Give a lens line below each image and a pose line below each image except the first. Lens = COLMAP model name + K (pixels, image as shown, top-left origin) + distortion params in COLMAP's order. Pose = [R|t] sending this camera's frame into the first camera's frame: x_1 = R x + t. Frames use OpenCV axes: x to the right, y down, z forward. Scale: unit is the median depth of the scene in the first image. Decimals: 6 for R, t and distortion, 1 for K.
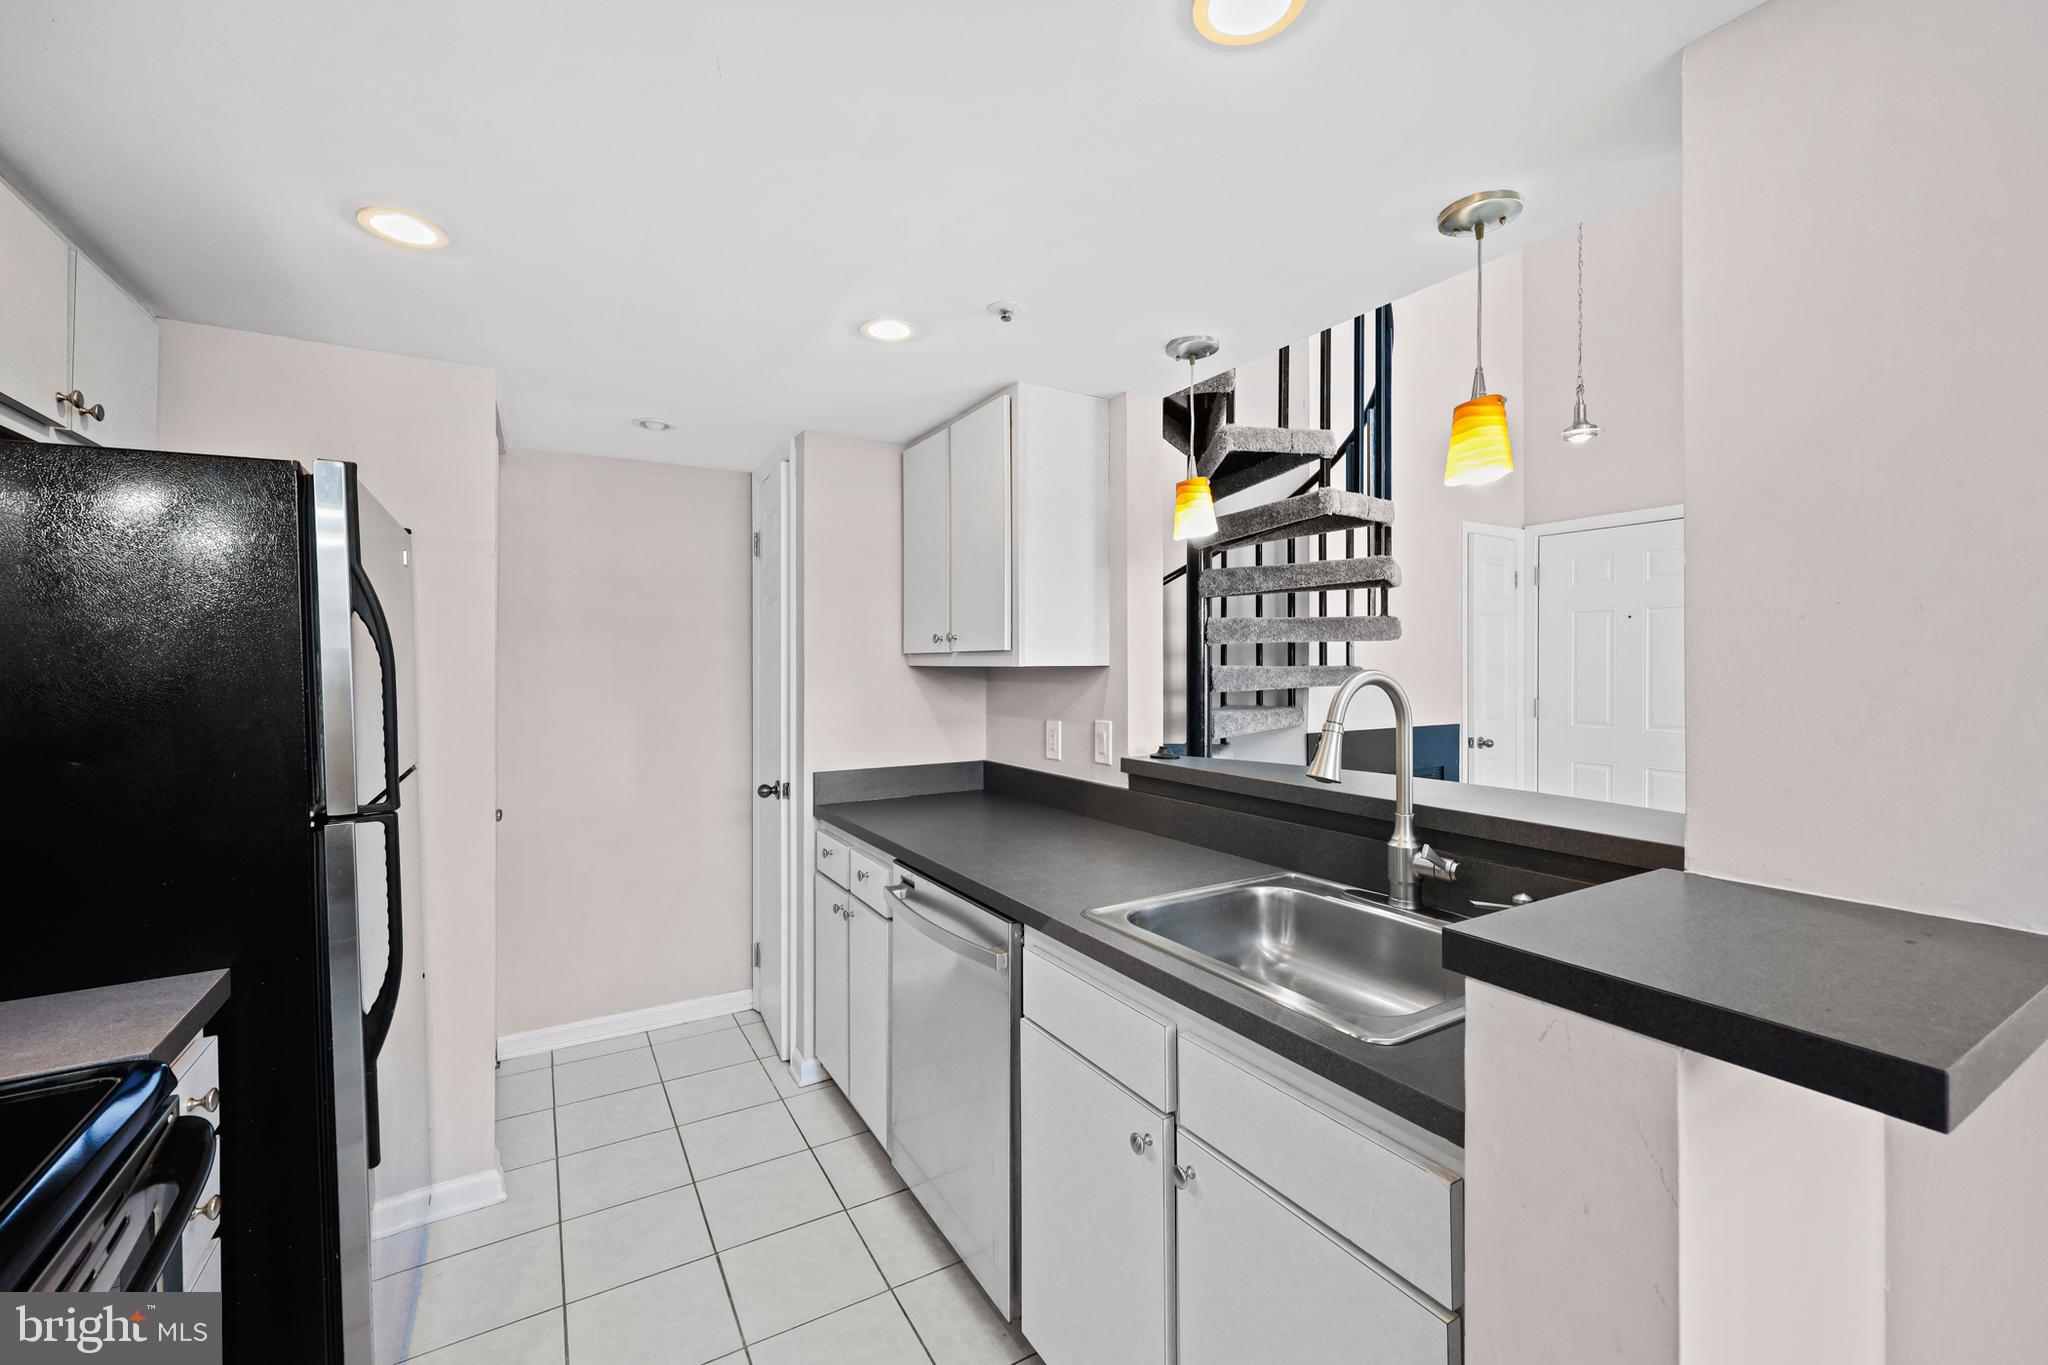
lens RADIAL K [[830.2, 0, 1023.4], [0, 830.2, 667.8], [0, 0, 1]] dist [-0.001286, -0.000686]
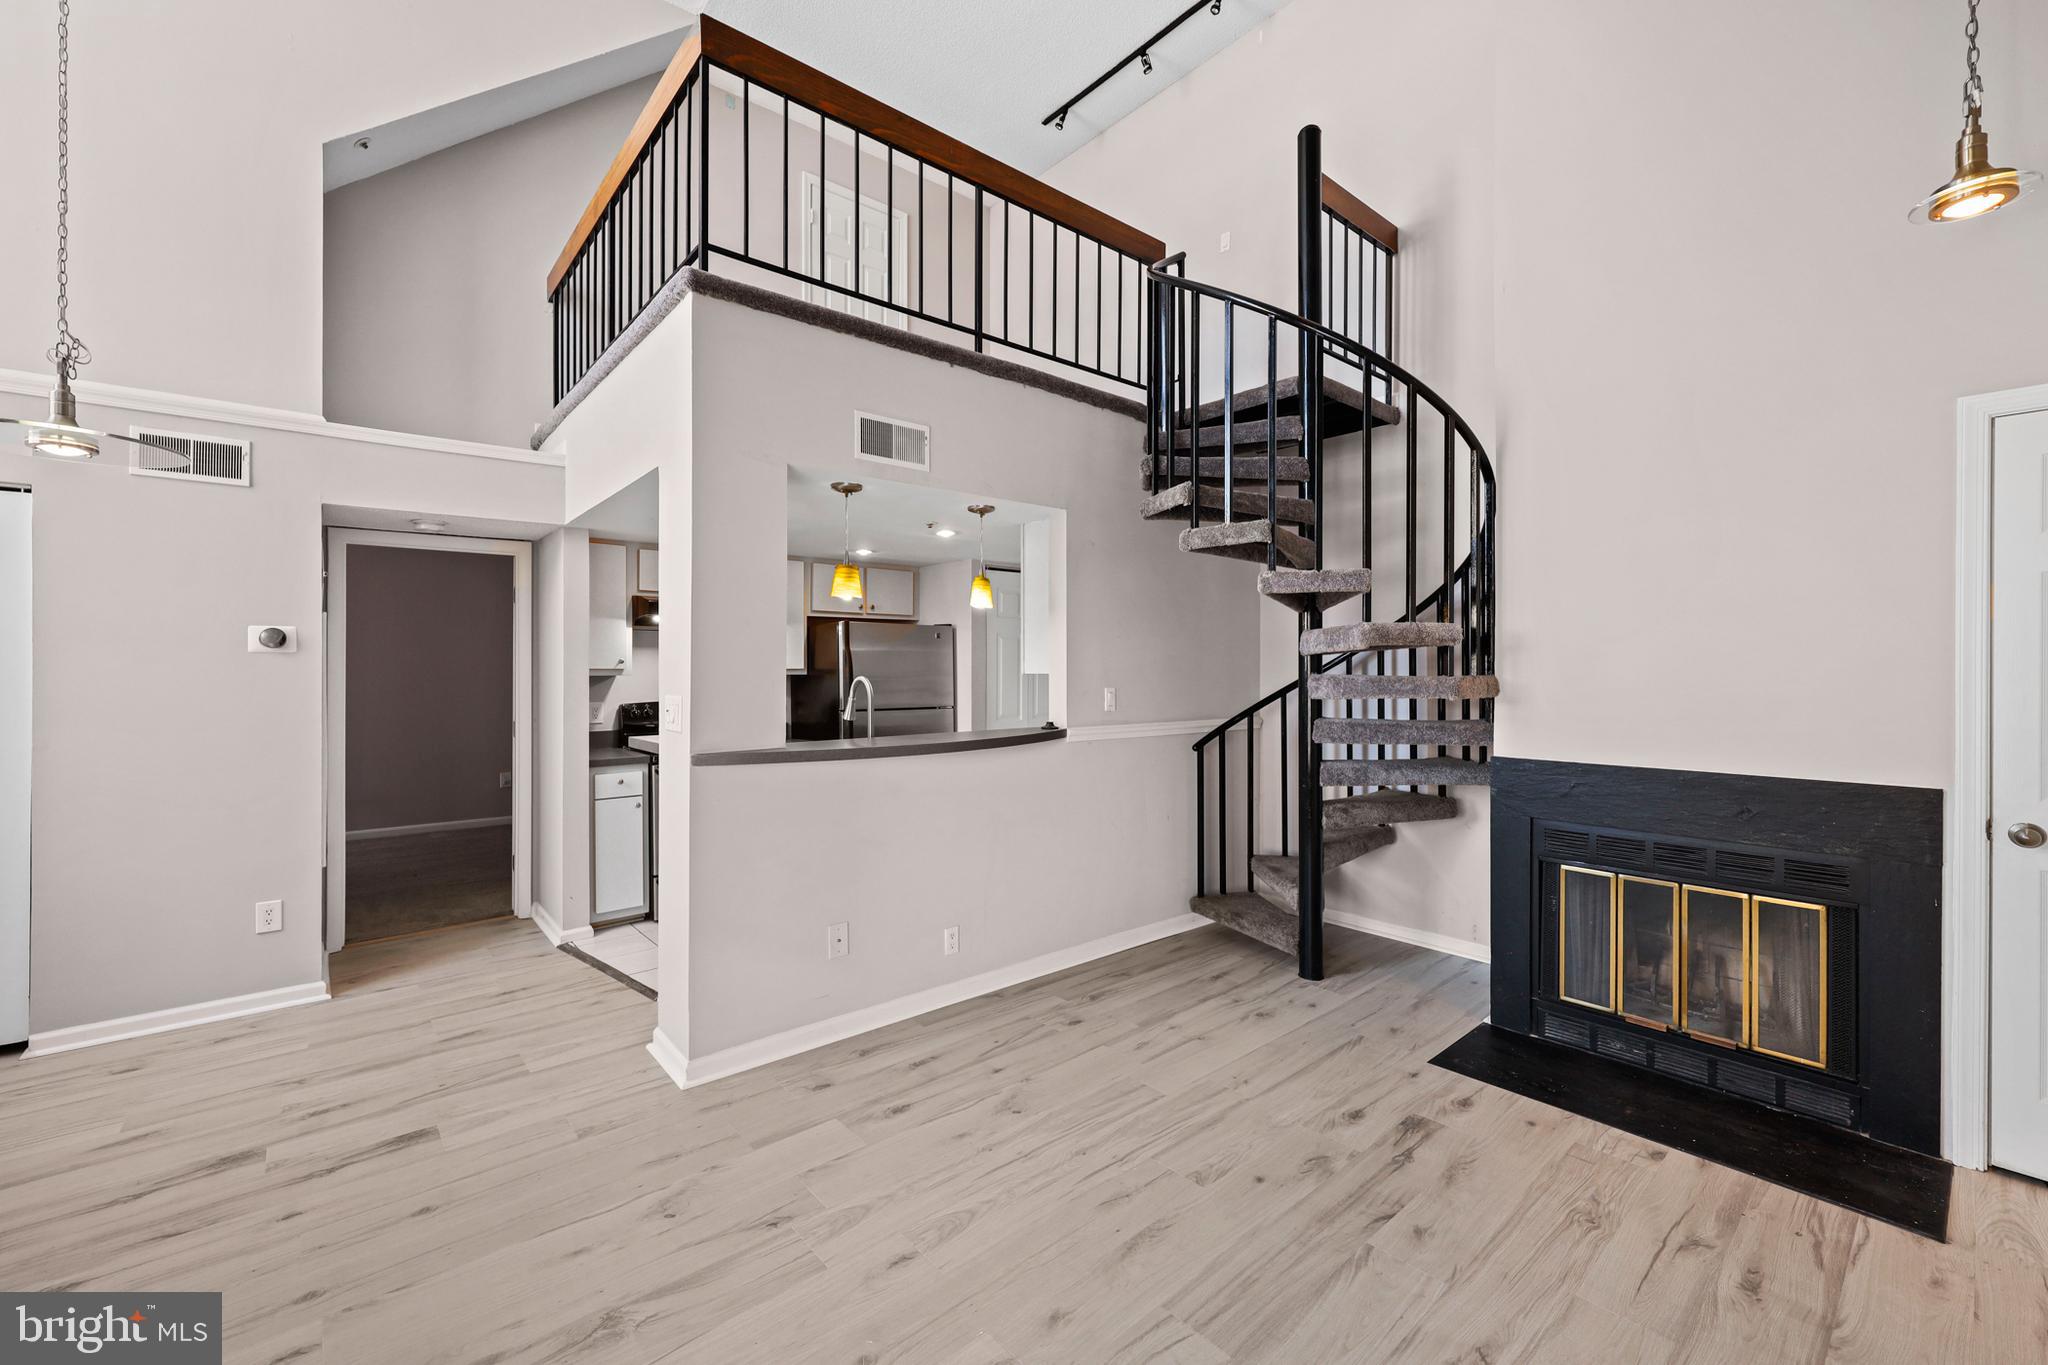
lens RADIAL K [[830.2, 0, 1025.1], [0, 830.2, 675.3], [0, 0, 1]] dist [-0.001286, -0.000686]
pose [[0.171640, 0.008826, -0.985120, 1.515472], [-0.003201, 0.999960, 0.008401, -0.012236], [0.985154, 0.001712, 0.171662, 0.549194]]
